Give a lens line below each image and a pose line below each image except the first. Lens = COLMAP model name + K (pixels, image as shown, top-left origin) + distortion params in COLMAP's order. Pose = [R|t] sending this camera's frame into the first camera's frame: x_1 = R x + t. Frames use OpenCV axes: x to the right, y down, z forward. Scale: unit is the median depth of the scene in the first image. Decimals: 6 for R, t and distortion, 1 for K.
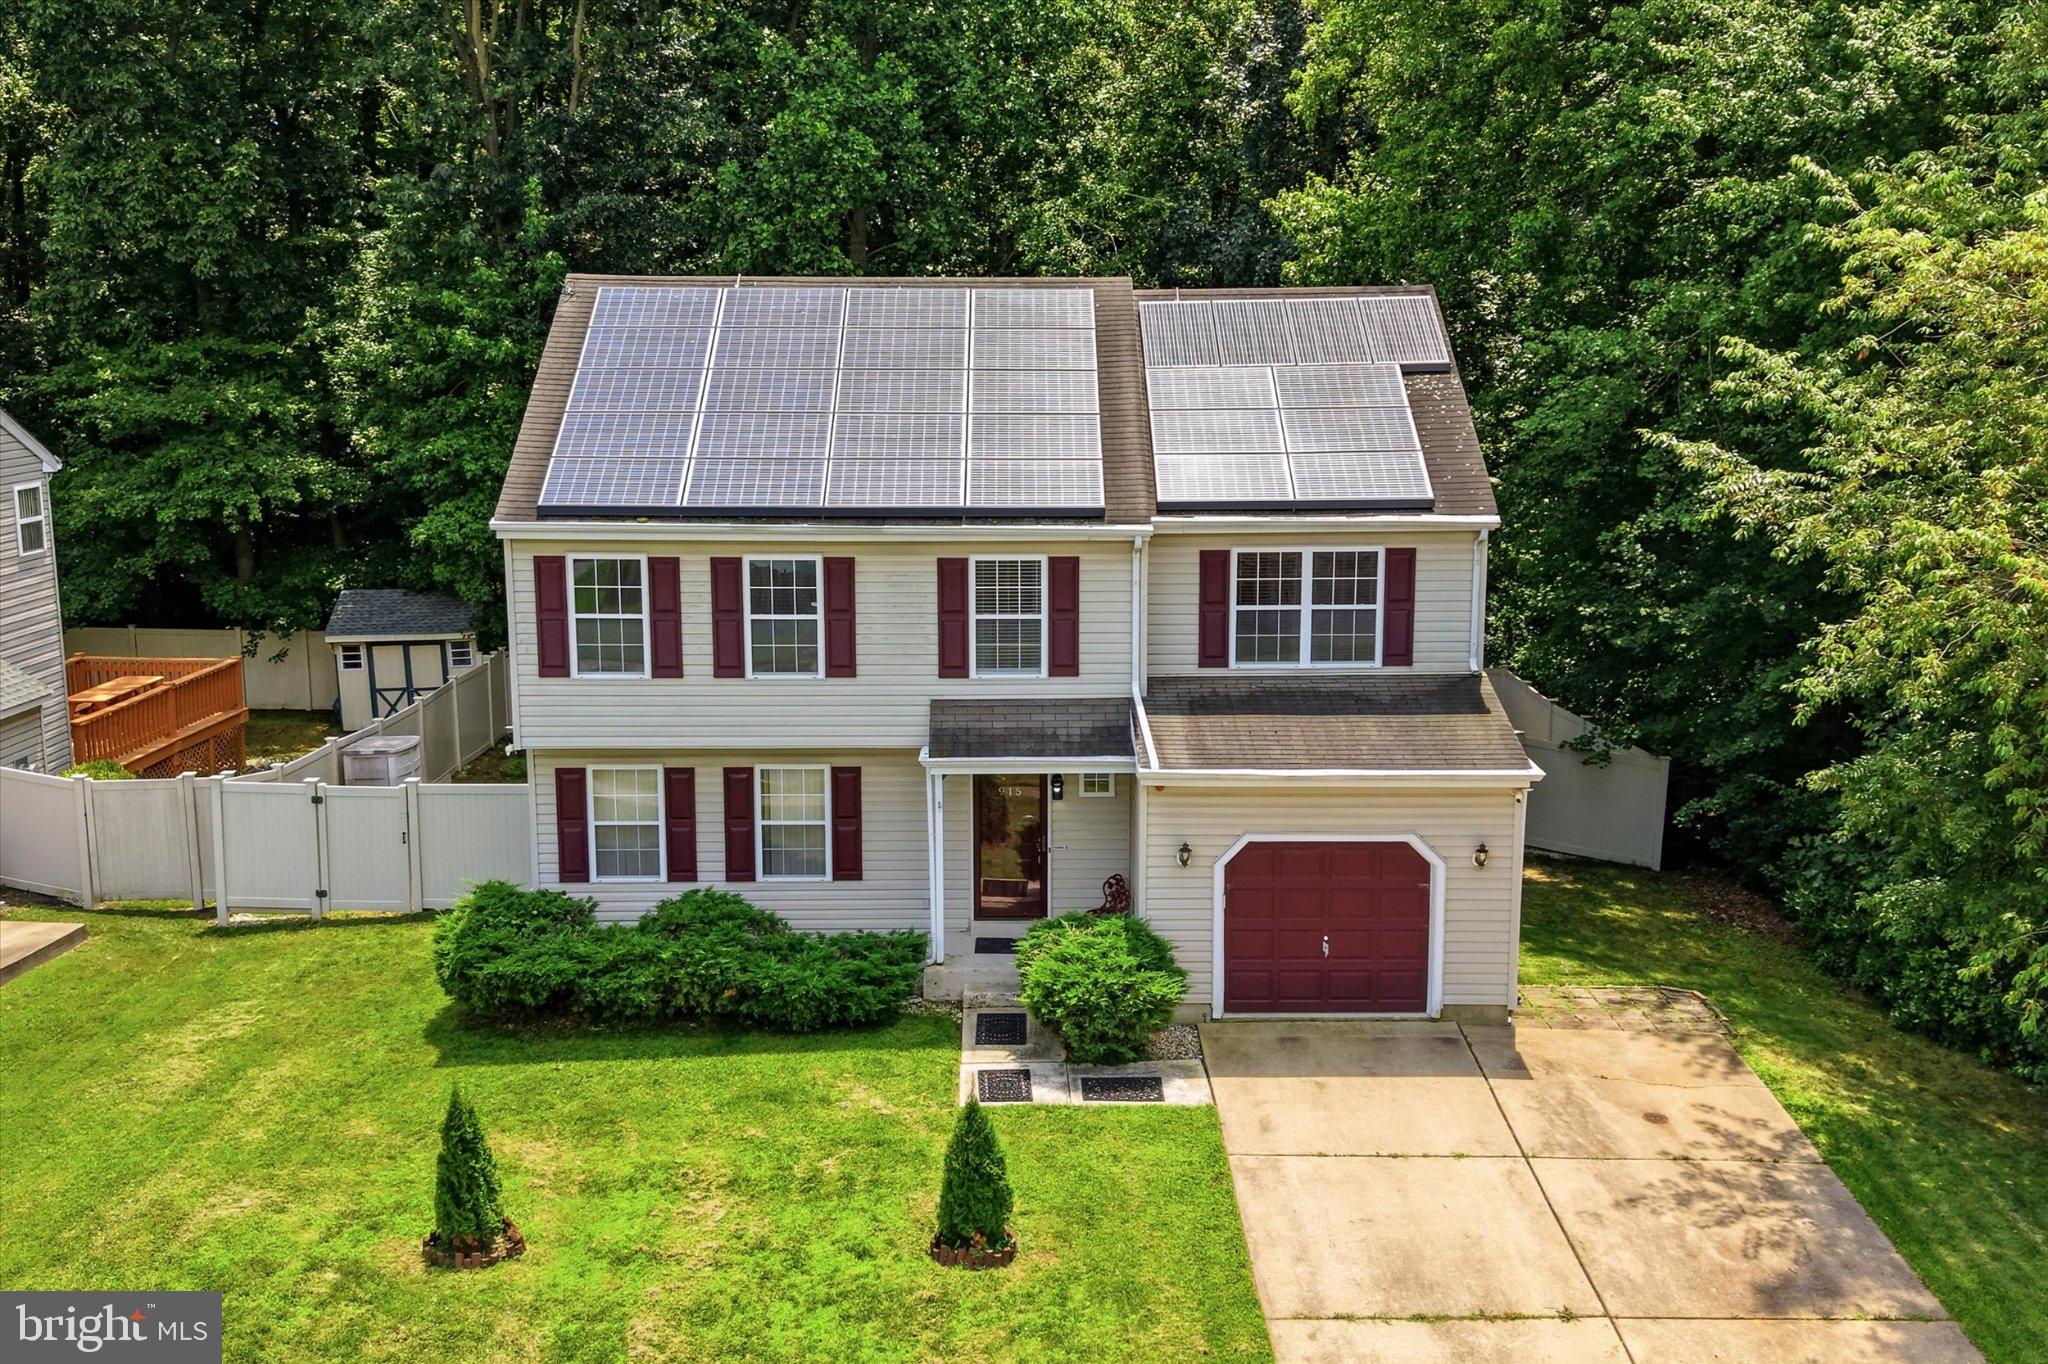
lens RADIAL K [[2130.9, 0, 1036.9], [0, 2130.9, 691.9], [0, 0, 1]] dist [0.042061, 0.000000]
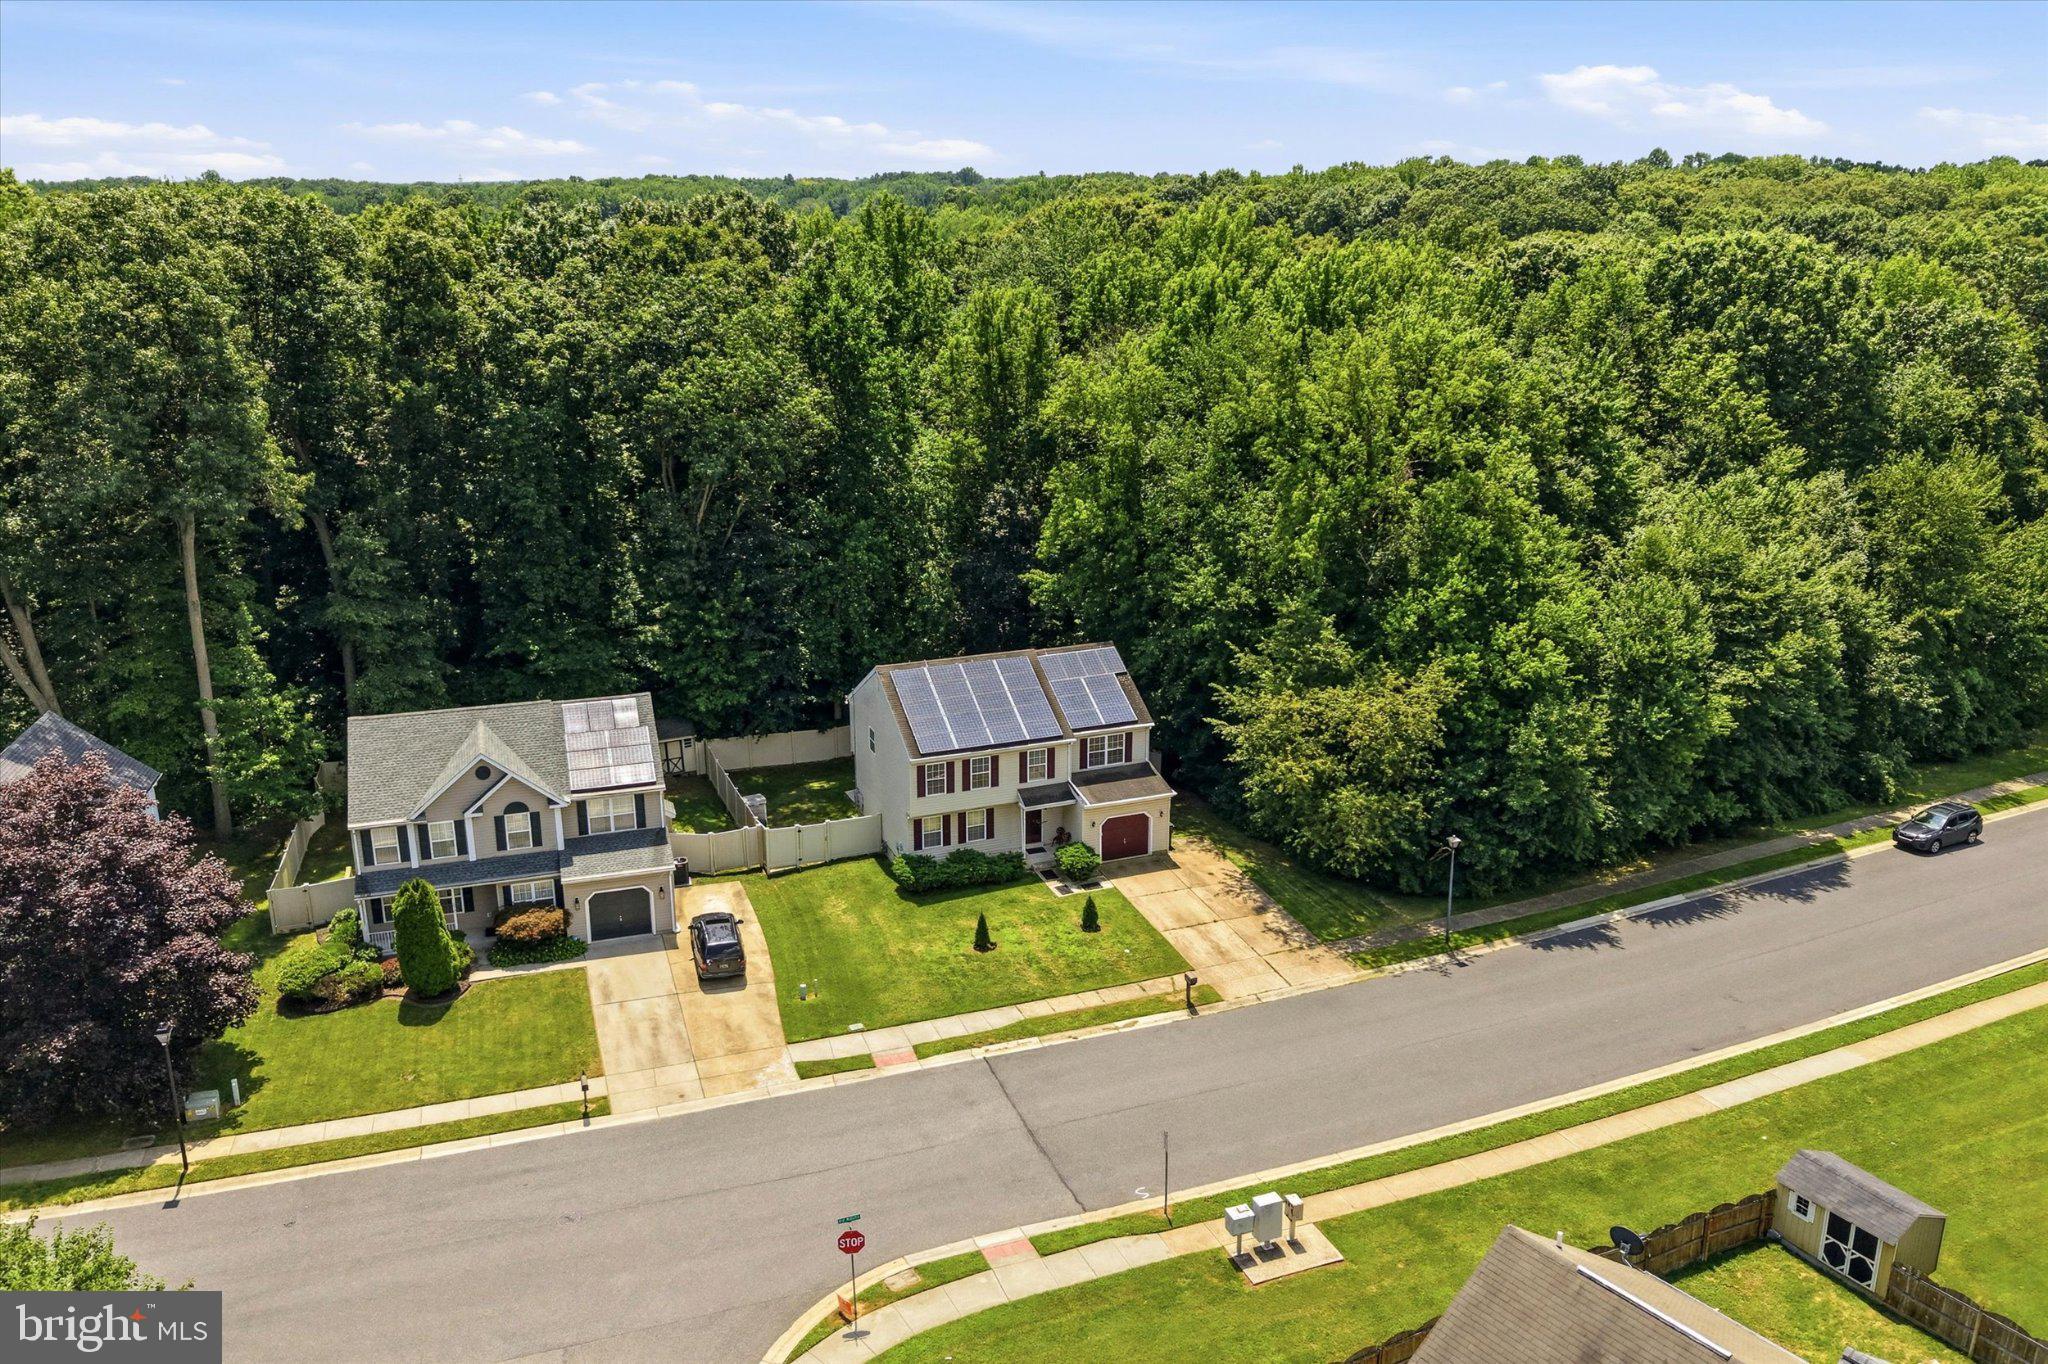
lens RADIAL K [[1629.6, 0, 1023.8], [0, 1629.6, 662.2], [0, 0, 1]] dist [0.033117, -0.079791]
pose [[0.933109, -0.104199, 0.344165, -0.992420], [0.070129, 0.991450, 0.110036, -0.526640], [-0.352688, -0.078539, 0.932439, -1.622759]]
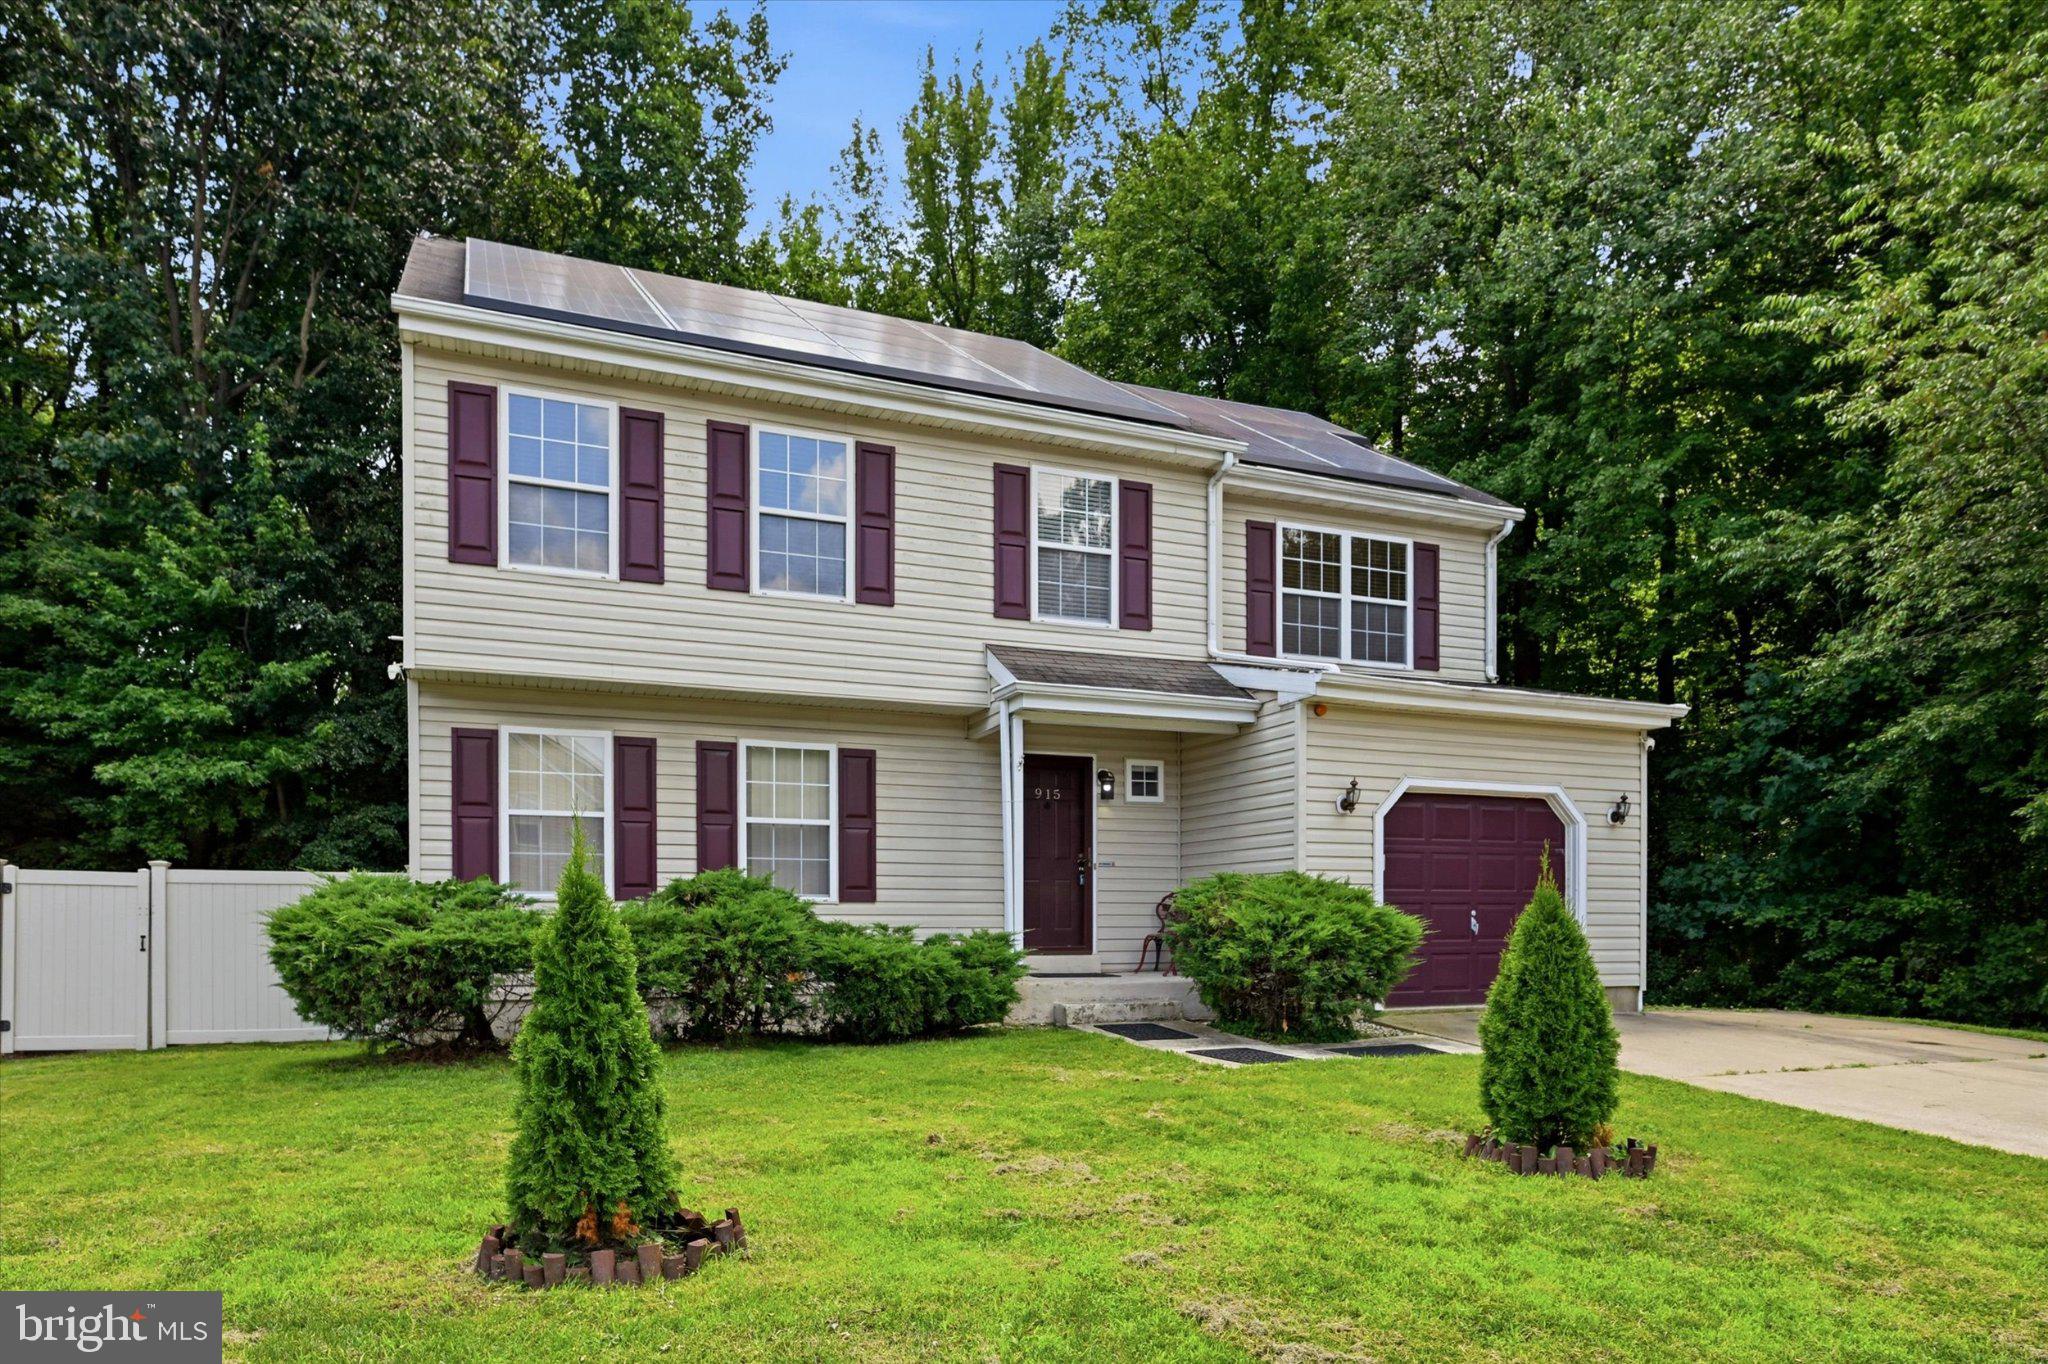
lens RADIAL K [[1329.9, 0, 1035.8], [0, 1329.9, 947.0], [0, 0, 1]] dist [-0.014872, 0.000032]
pose [[0.924005, -0.008109, 0.382295, -0.222796], [0.074454, 0.984456, -0.159072, 0.194622], [-0.375063, 0.175447, 0.910245, 0.569011]]
